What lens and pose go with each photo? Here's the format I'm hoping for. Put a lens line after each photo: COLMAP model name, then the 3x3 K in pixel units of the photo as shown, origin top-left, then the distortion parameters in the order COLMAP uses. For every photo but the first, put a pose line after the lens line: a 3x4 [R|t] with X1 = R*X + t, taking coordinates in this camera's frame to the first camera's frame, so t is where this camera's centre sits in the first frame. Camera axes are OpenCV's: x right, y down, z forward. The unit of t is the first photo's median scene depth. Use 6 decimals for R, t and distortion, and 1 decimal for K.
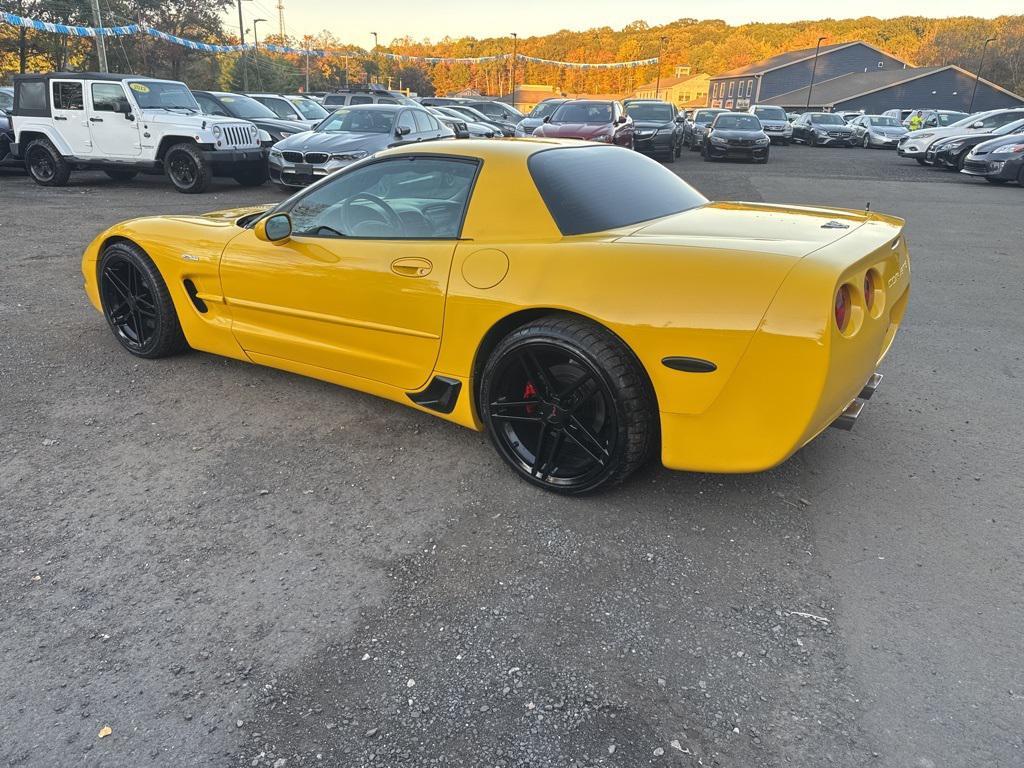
lens RADIAL K [[724.4, 0, 513.2], [0, 724.4, 376.4], [0, 0, 1]] dist [0.025892, -0.027042]
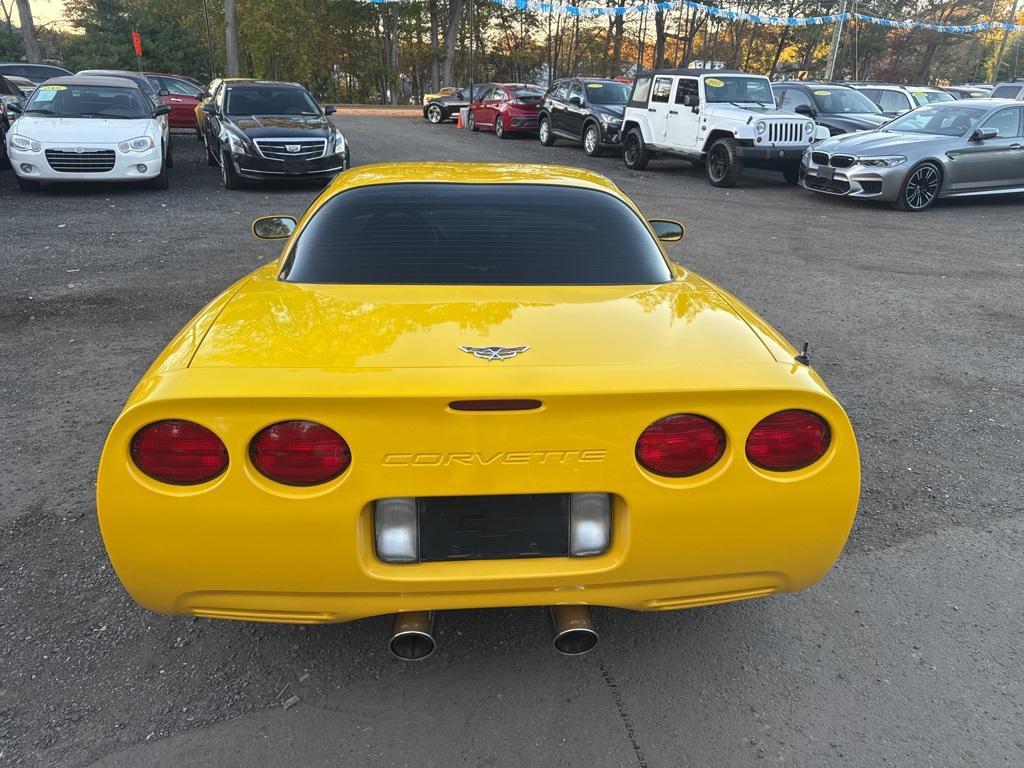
lens RADIAL K [[724.4, 0, 513.6], [0, 724.4, 385.3], [0, 0, 1]] dist [0.025892, -0.027042]
pose [[0.612555, 0.300396, -0.731122, 0.206429], [-0.280338, 0.947405, 0.154385, -0.063507], [0.739045, 0.110392, 0.664550, 0.137631]]
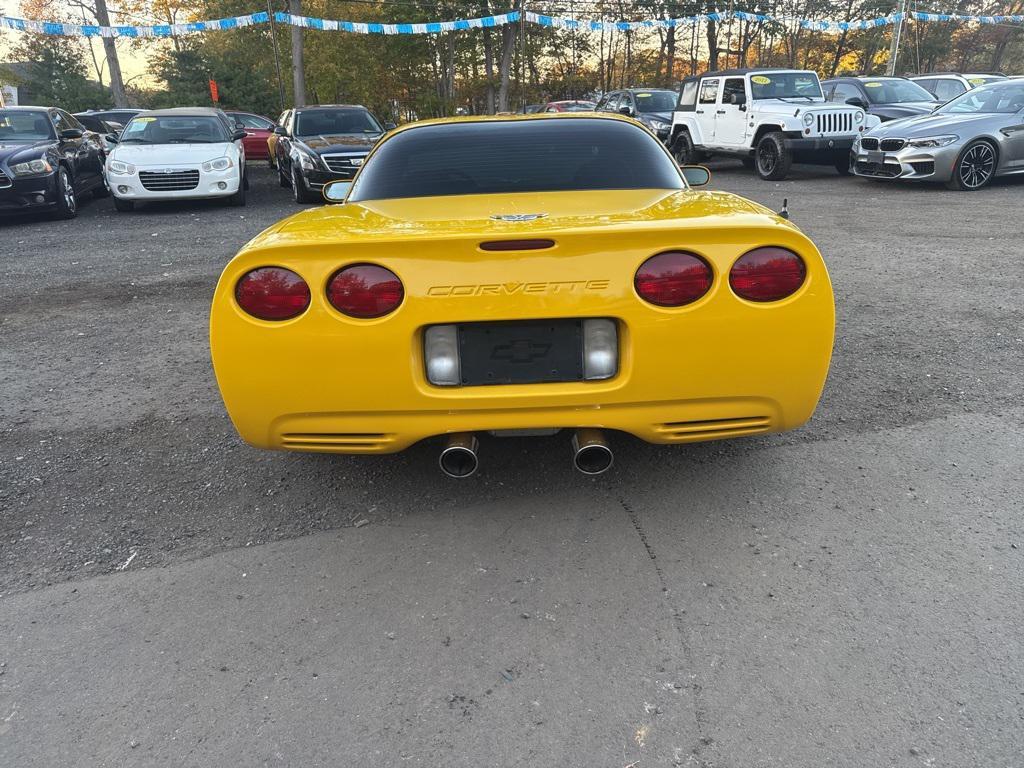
lens RADIAL K [[724.4, 0, 507.8], [0, 724.4, 380.4], [0, 0, 1]] dist [0.025892, -0.027042]
pose [[0.547697, 0.254582, -0.797004, 0.243925], [-0.242704, 0.959967, 0.139851, -0.033402], [0.800701, 0.116840, 0.587559, 0.129471]]
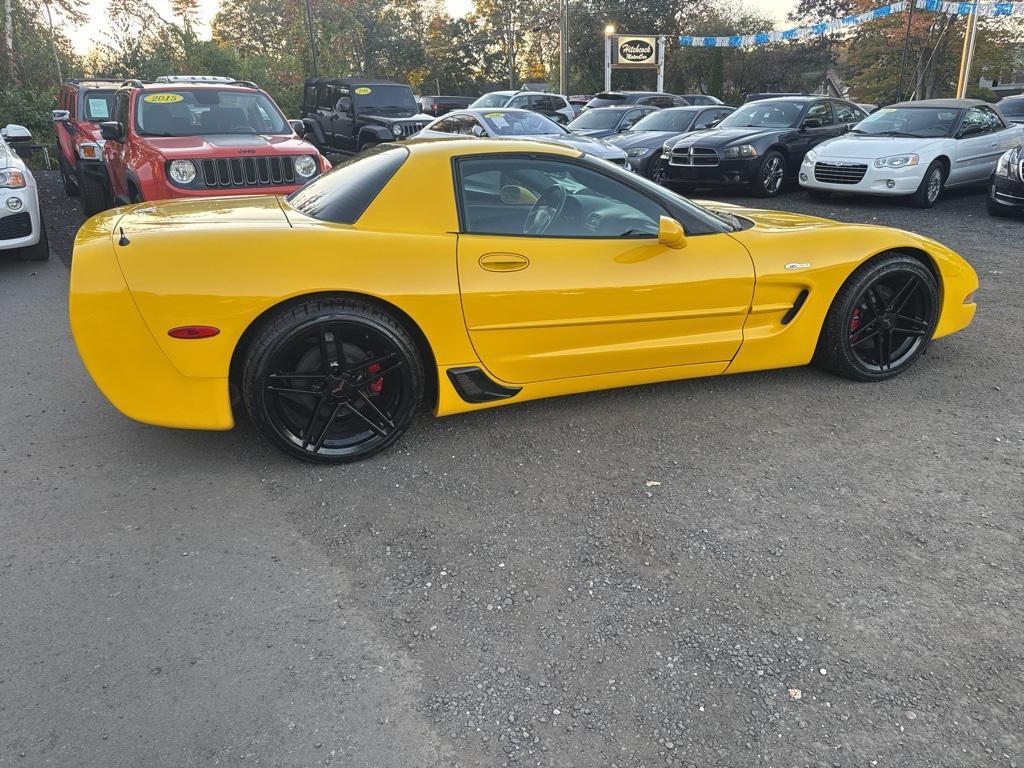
lens RADIAL K [[724.4, 0, 516.9], [0, 724.4, 378.8], [0, 0, 1]] dist [0.025892, -0.027042]
pose [[-0.598038, 0.263448, -0.756931, 0.234943], [-0.268036, 0.824309, 0.498670, -0.163554], [0.755319, 0.501109, -0.422355, 0.468014]]
